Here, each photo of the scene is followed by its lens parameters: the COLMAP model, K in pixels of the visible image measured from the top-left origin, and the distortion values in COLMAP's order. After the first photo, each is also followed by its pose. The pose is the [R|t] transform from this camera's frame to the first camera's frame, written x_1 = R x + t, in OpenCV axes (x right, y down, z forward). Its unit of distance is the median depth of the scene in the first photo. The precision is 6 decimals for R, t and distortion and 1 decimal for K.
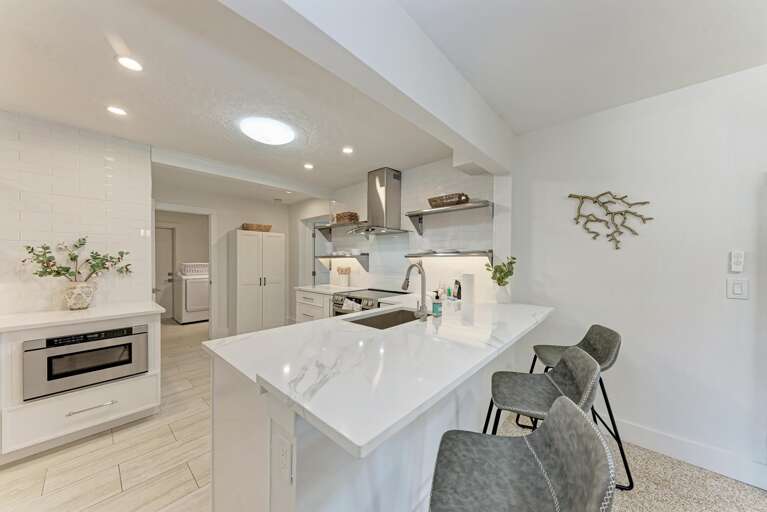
lens RADIAL K [[262.5, 0, 385.7], [0, 262.5, 259.1], [0, 0, 1]] dist [0.001243, -0.000085]
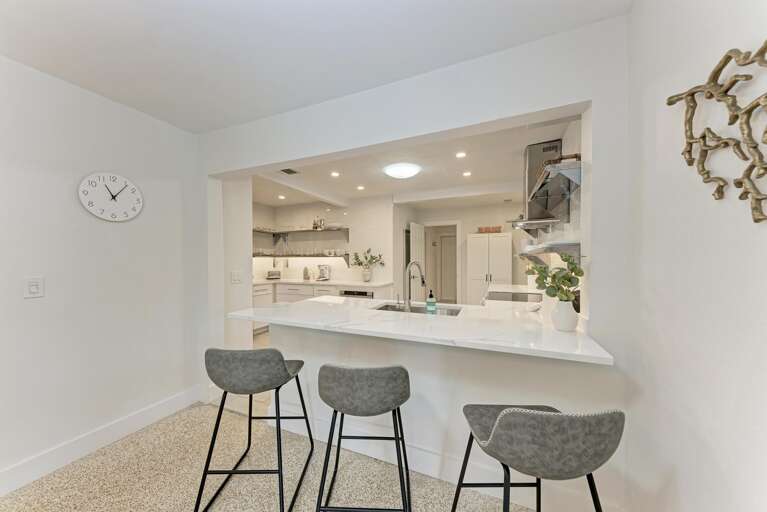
lens RADIAL K [[262.5, 0, 385.7], [0, 262.5, 259.1], [0, 0, 1]] dist [0.001243, -0.000085]
pose [[0.330065, 0.000429, -0.943958, 0.906313], [0.004045, 0.999990, 0.001869, 0.003970], [0.943949, -0.004435, 0.330060, 0.425892]]
